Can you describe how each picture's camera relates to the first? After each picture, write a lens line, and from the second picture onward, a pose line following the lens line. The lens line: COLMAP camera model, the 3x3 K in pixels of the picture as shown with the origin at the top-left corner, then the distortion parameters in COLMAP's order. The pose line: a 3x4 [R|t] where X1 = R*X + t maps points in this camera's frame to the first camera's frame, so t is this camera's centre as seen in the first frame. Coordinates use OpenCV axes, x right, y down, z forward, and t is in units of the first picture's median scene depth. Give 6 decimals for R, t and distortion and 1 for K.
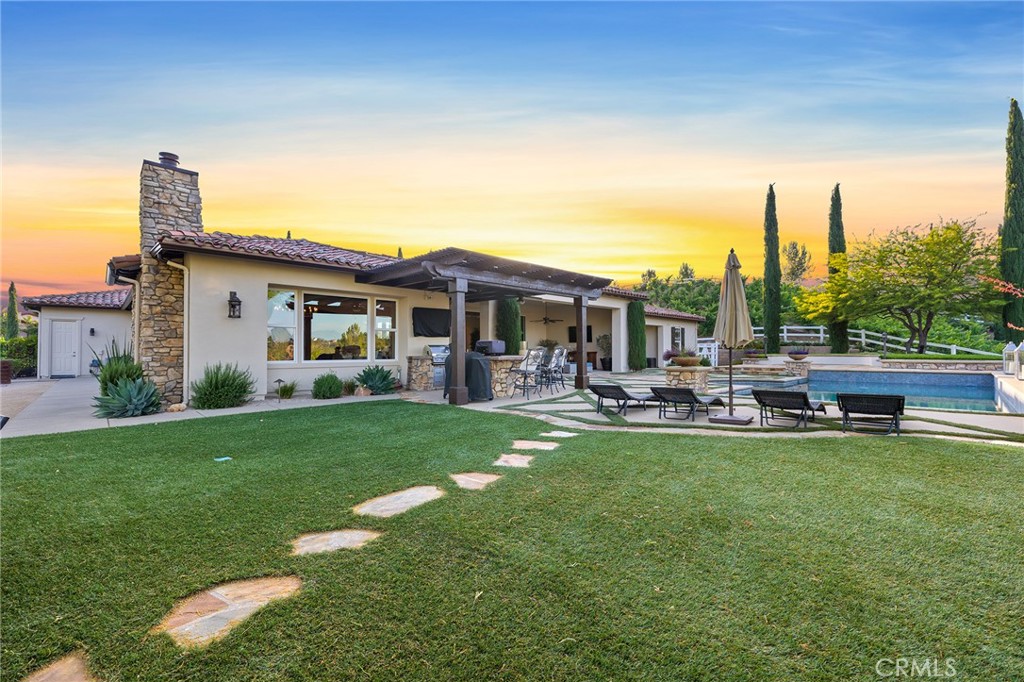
lens RADIAL K [[437.2, 0, 512.0], [0, 437.2, 341.0], [0, 0, 1]] dist [0.001779, 0.000015]
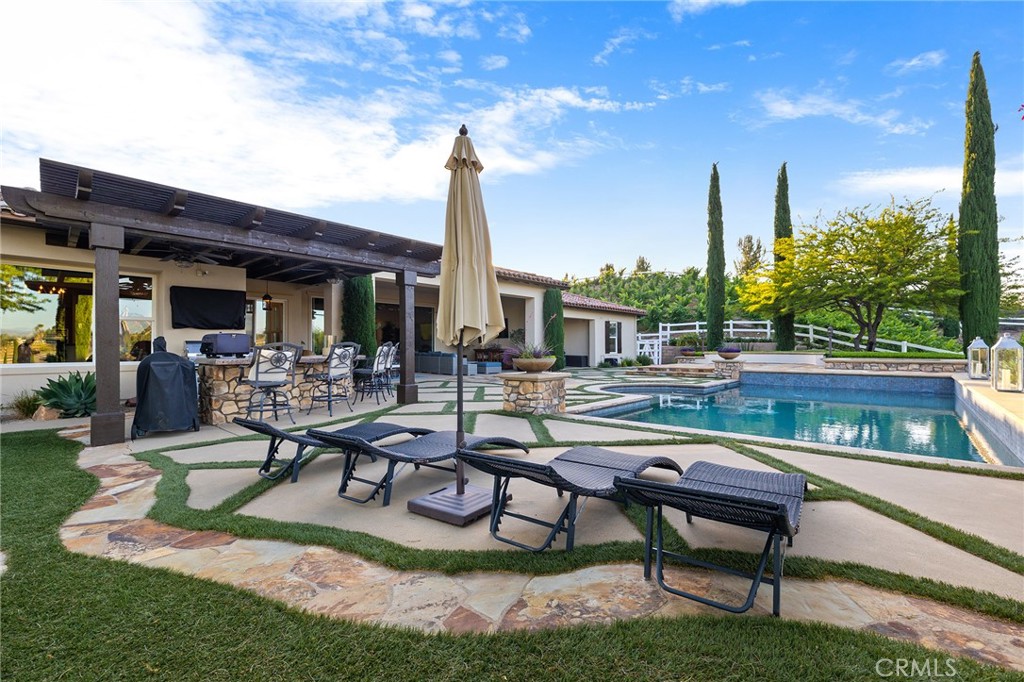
lens RADIAL K [[437.2, 0, 512.0], [0, 437.2, 341.0], [0, 0, 1]] dist [0.001779, 0.000015]
pose [[0.998083, 0.001045, 0.061883, 0.149156], [-0.001572, 0.999963, 0.008482, 0.001951], [-0.061872, -0.008563, 0.998047, 0.154052]]
